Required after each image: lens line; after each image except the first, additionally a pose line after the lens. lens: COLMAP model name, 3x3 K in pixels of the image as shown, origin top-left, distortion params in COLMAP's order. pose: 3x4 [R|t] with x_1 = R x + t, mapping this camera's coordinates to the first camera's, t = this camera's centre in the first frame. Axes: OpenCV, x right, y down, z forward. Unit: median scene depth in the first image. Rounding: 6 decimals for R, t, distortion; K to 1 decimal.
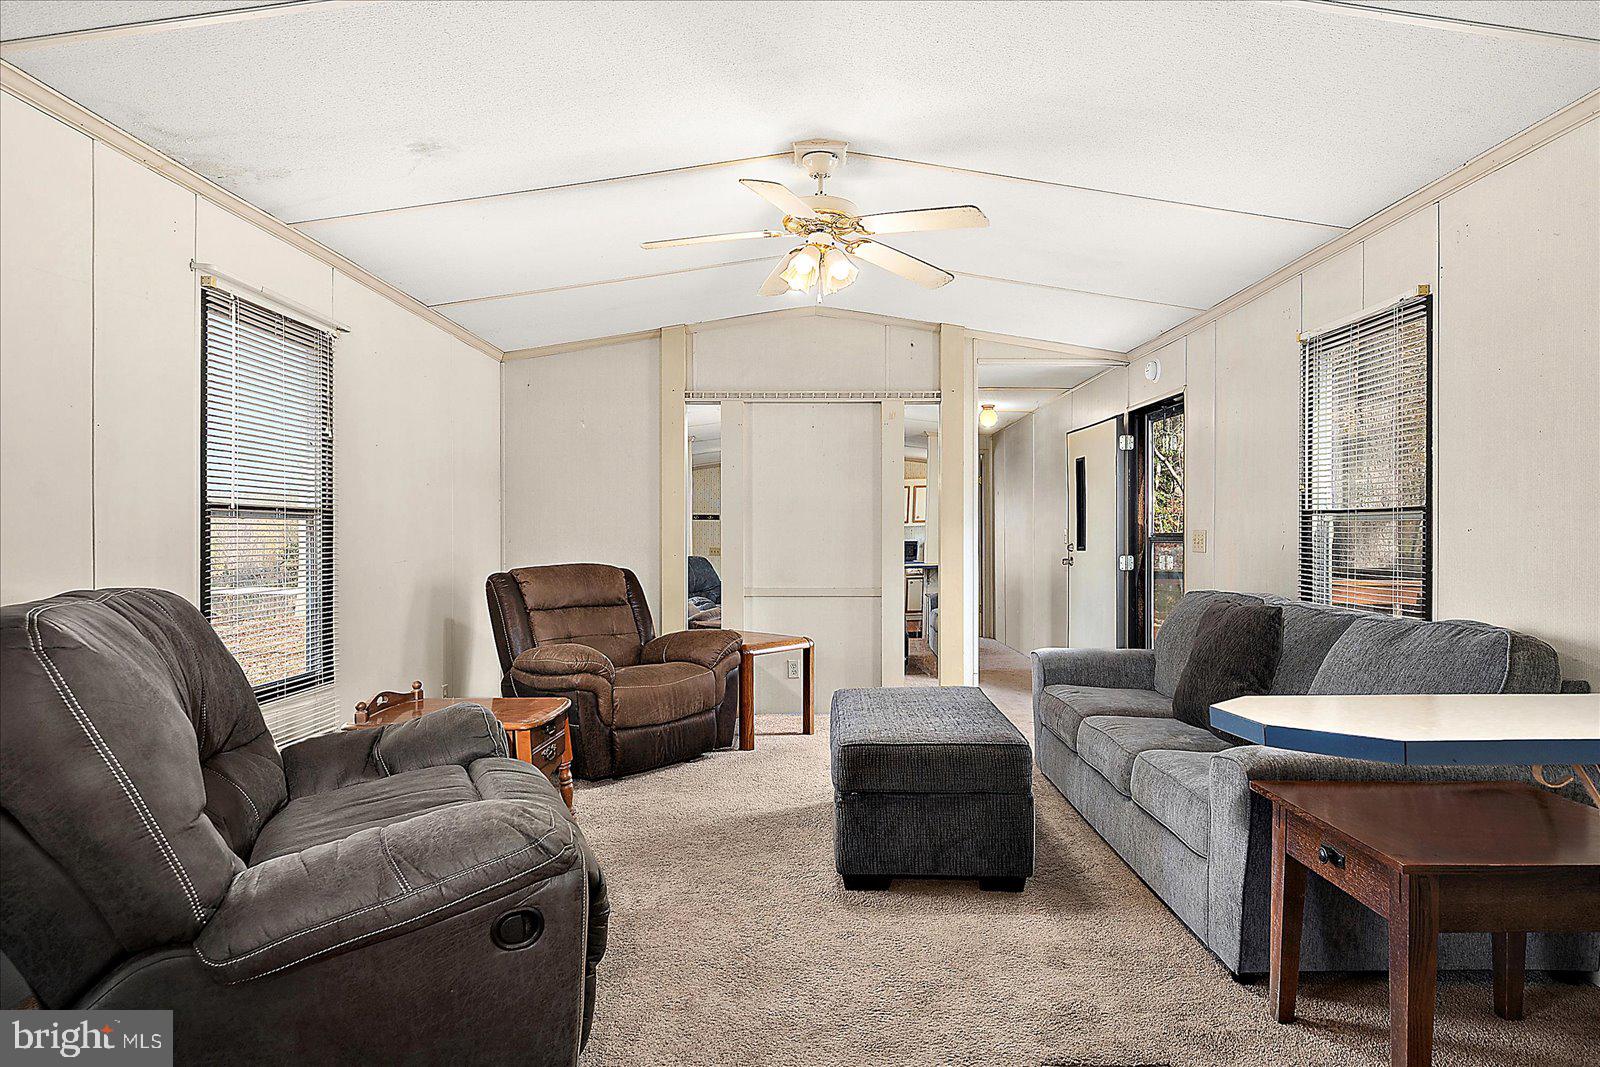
lens RADIAL K [[741.6, 0, 800.0], [0, 741.6, 533.5], [0, 0, 1]] dist [0.012689, -0.000127]
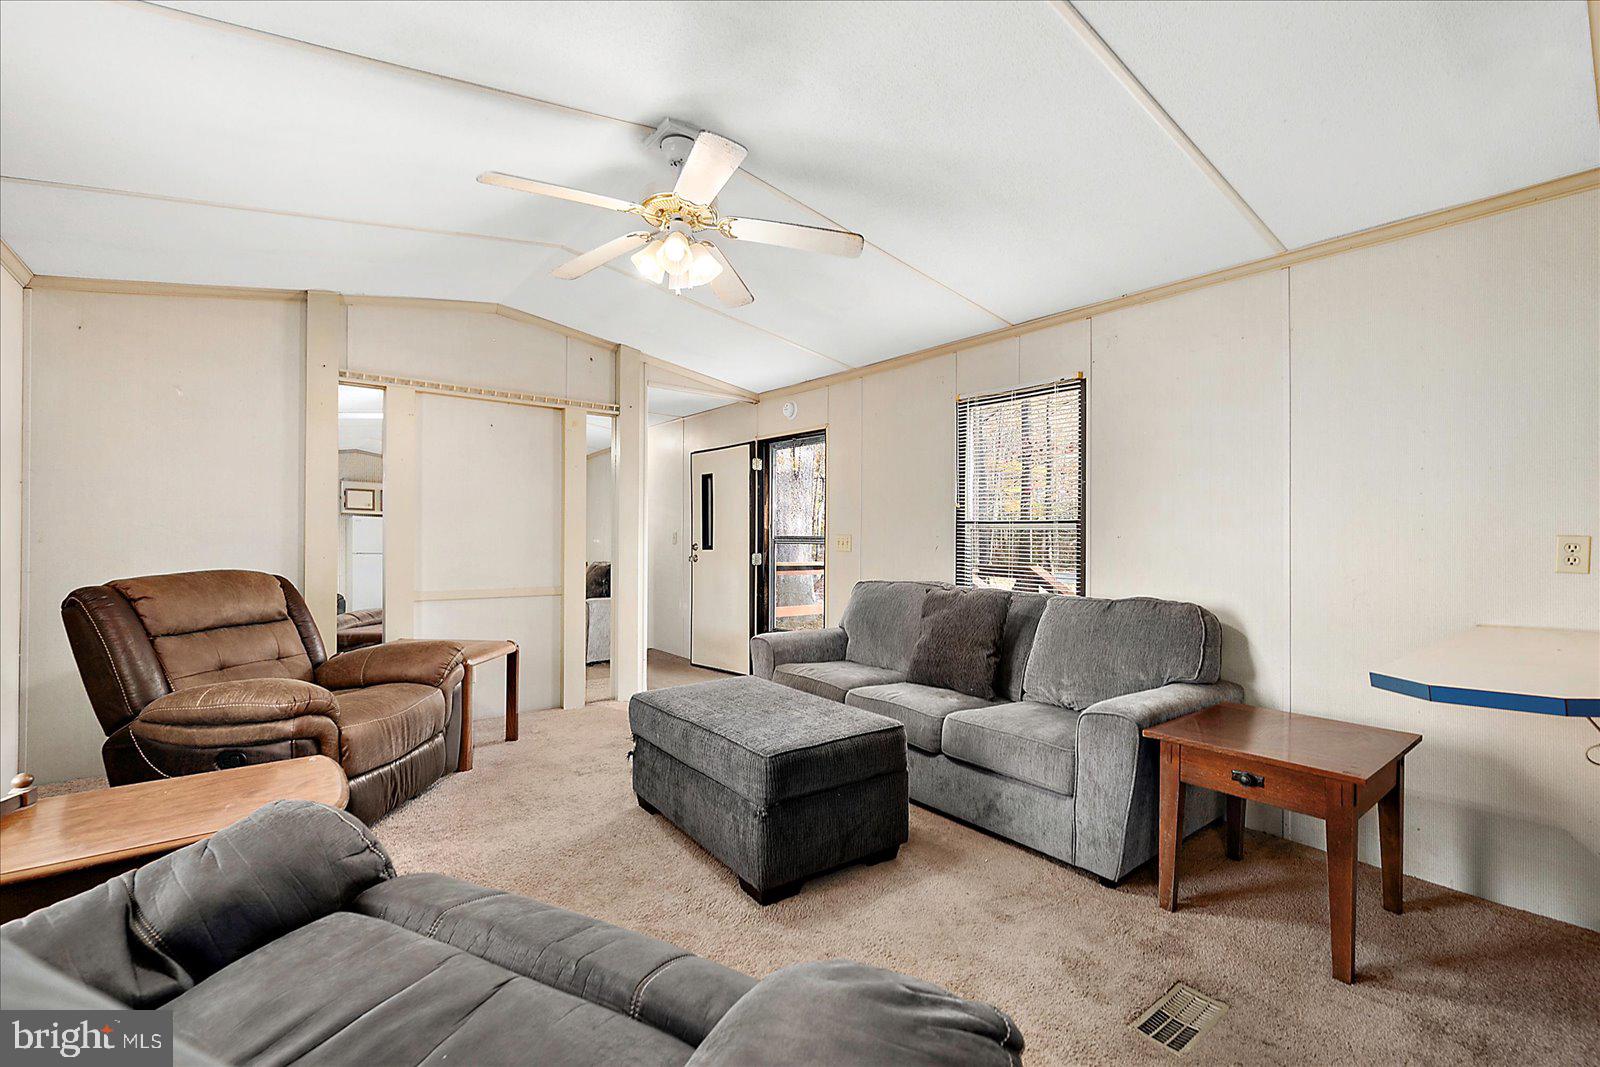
lens RADIAL K [[625.3, 0, 800.0], [0, 625.3, 533.5], [0, 0, 1]] dist [0.001287, 0.000151]
pose [[0.837030, 0.010479, 0.547056, -0.105618], [-0.009137, 0.999945, -0.005173, 0.000399], [-0.547080, -0.000668, 0.837080, 0.090414]]
